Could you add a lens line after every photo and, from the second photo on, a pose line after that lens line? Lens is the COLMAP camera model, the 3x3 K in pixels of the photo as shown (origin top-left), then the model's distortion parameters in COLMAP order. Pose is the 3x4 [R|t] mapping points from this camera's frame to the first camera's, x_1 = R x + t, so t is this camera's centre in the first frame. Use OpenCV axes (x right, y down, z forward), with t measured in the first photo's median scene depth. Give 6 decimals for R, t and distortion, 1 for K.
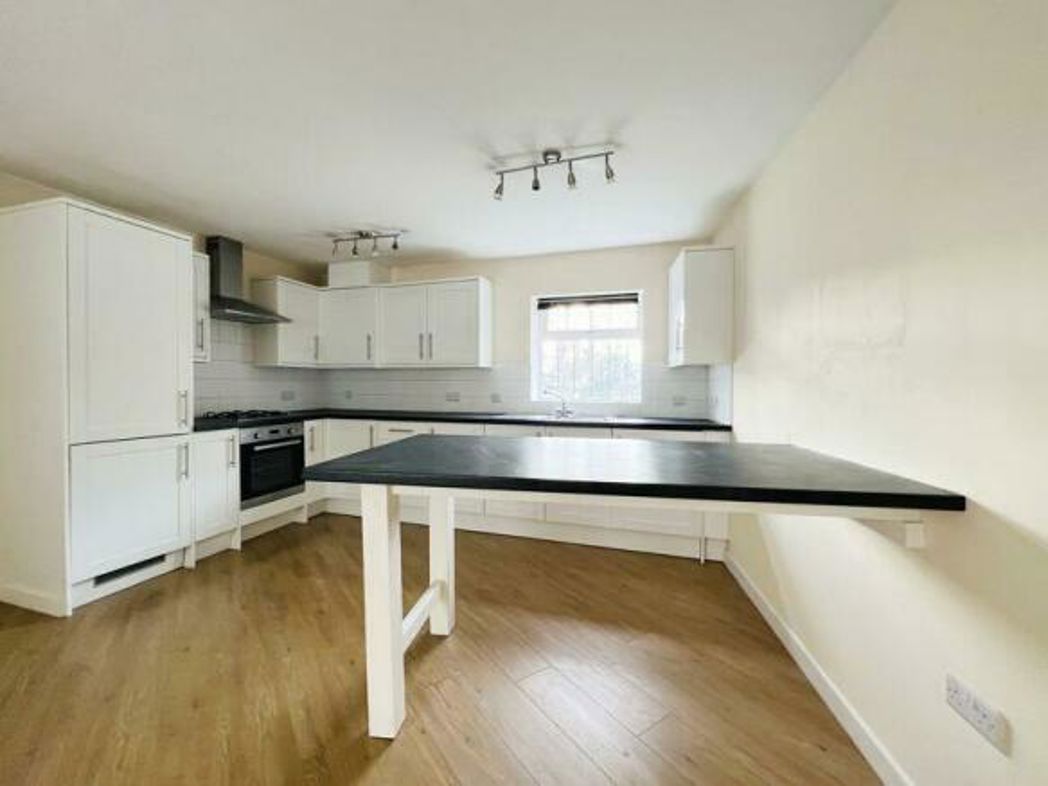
lens RADIAL K [[435.7, 0, 524.0], [0, 435.7, 393.0], [0, 0, 1]] dist [0.015106, 0.000087]
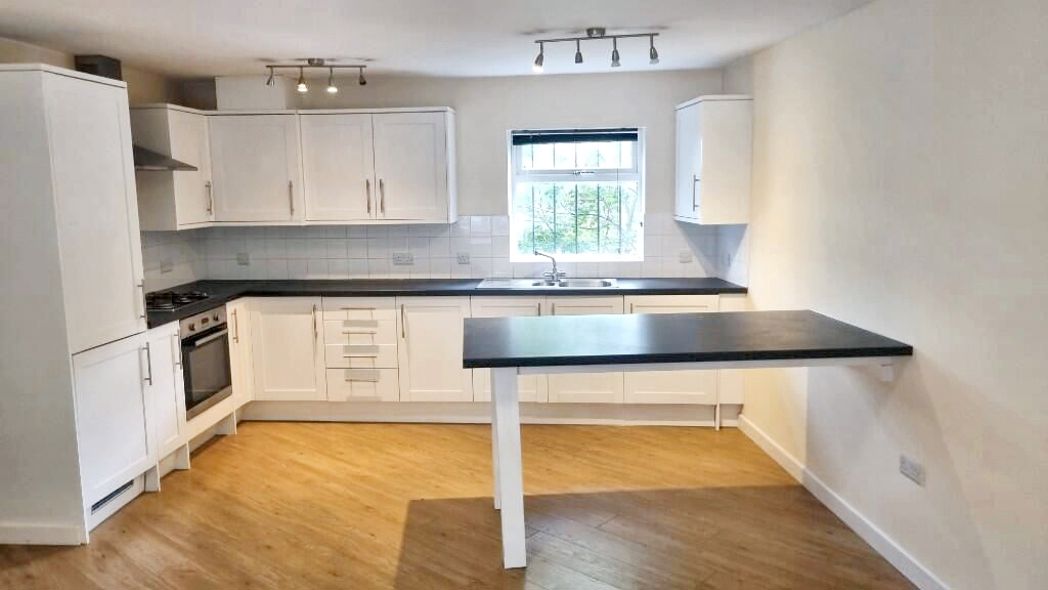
lens RADIAL K [[792.9, 0, 524.0], [0, 792.9, 295.0], [0, 0, 1]] dist [0.078334, 0.001929]
pose [[0.970408, -0.051220, 0.235975, -0.407204], [0.022985, 0.992400, 0.120885, -0.130466], [-0.240373, -0.111884, 0.964211, -0.562484]]
